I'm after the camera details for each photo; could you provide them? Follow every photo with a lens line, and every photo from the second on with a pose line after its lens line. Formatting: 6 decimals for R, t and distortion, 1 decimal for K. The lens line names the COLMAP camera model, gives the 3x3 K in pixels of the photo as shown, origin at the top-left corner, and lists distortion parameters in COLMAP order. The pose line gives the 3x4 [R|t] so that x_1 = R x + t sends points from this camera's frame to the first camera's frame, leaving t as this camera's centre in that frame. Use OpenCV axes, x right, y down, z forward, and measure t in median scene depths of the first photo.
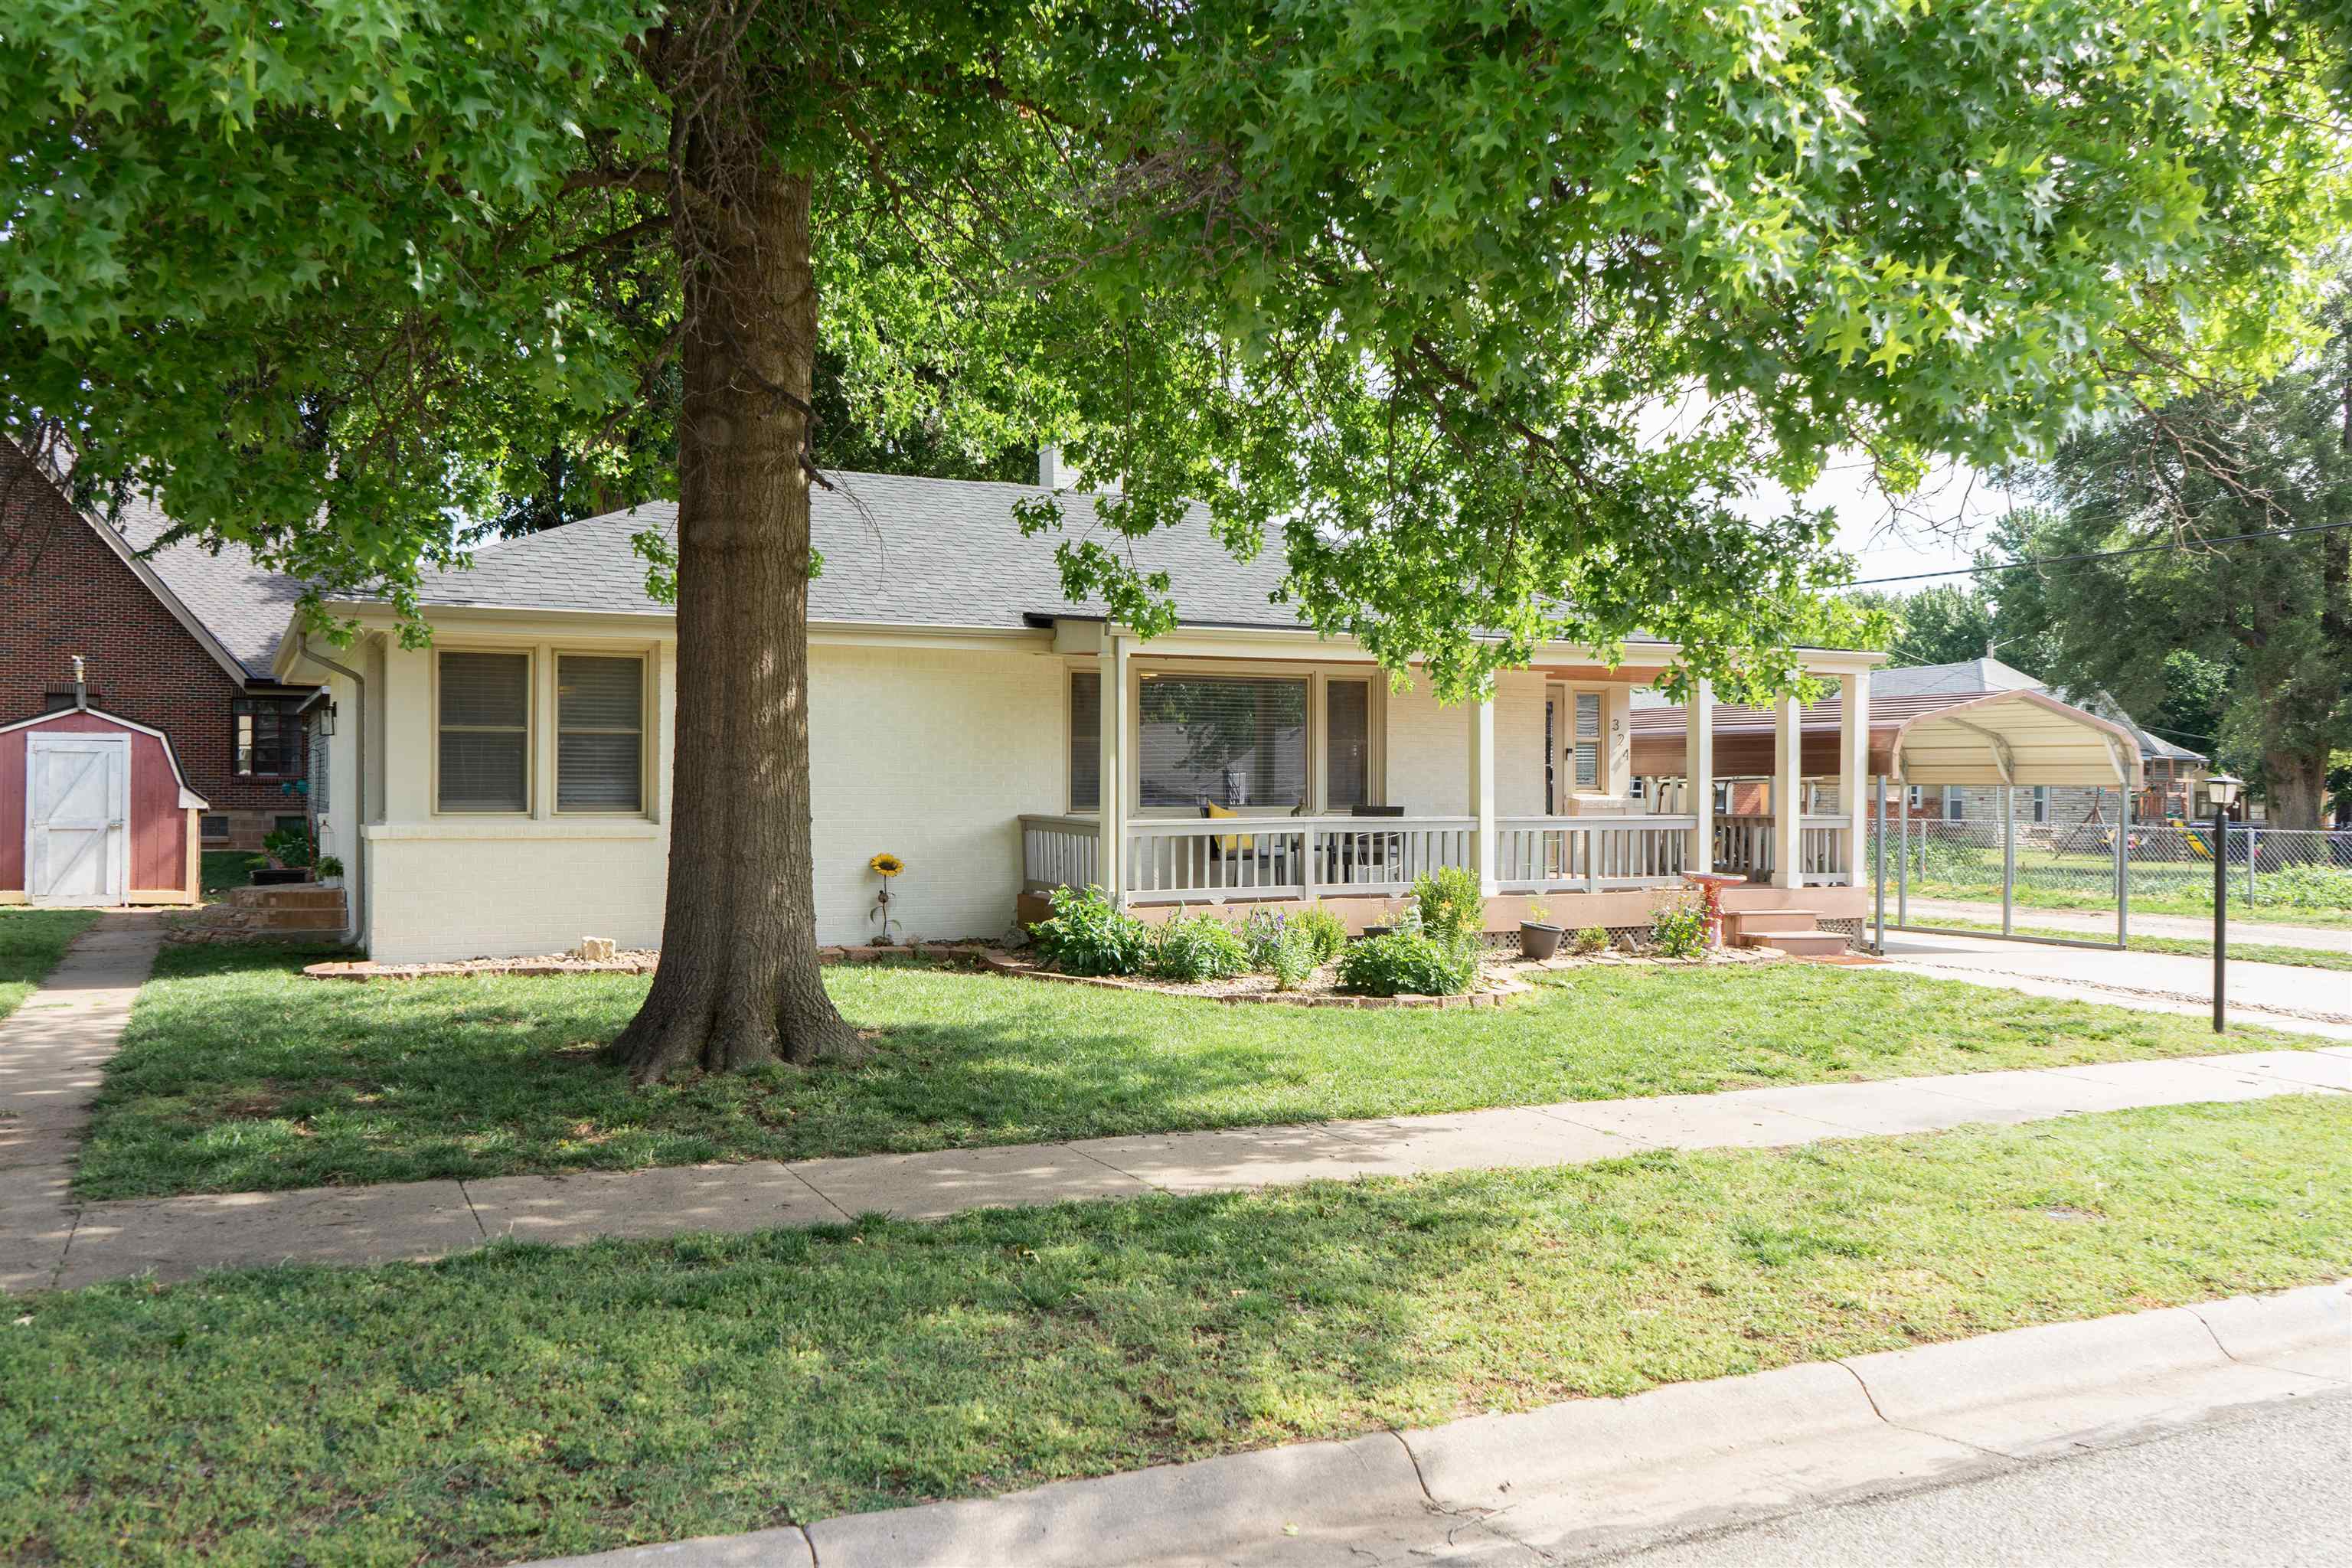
lens RADIAL K [[1924.2, 0, 1176.0], [0, 1924.2, 784.0], [0, 0, 1]] dist [-0.000825, 0.006656]
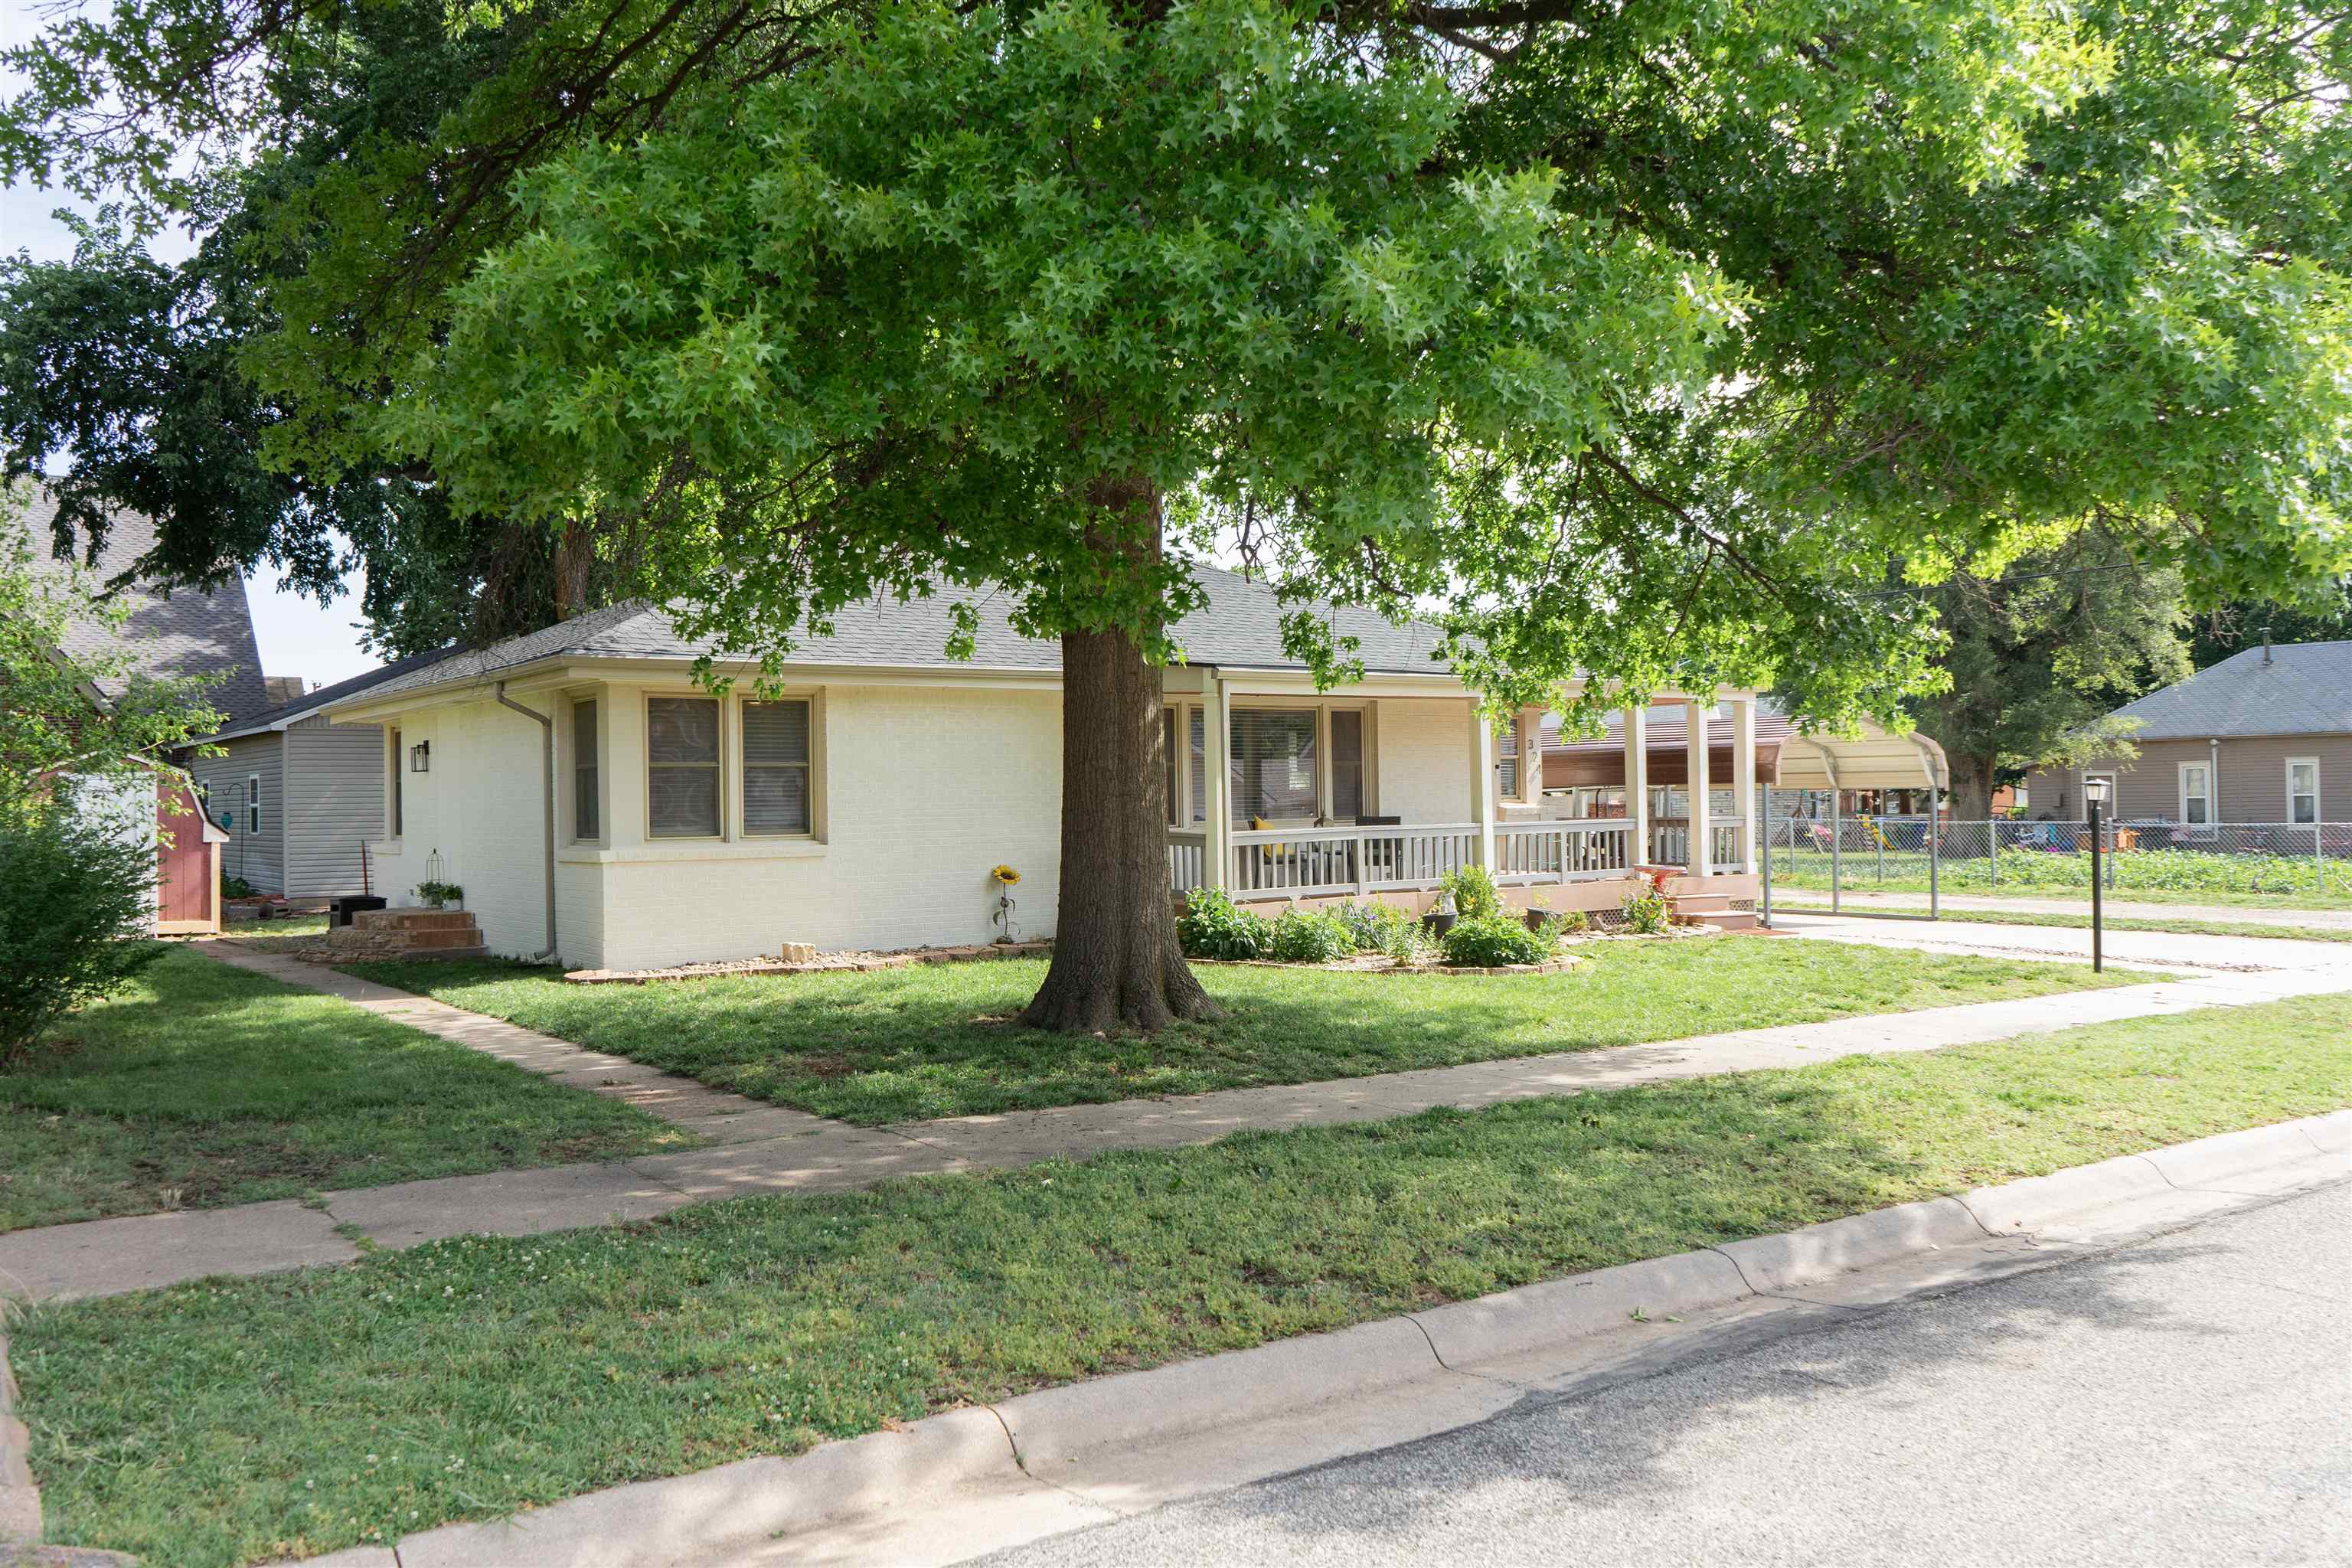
lens RADIAL K [[1861.0, 0, 1176.0], [0, 1861.0, 784.0], [0, 0, 1]] dist [-0.003633, 0.010990]
pose [[0.987448, -0.018029, 0.156910, -0.213567], [0.019304, 0.999792, -0.006606, -0.003508], [-0.156758, 0.009552, 0.987591, -0.125280]]
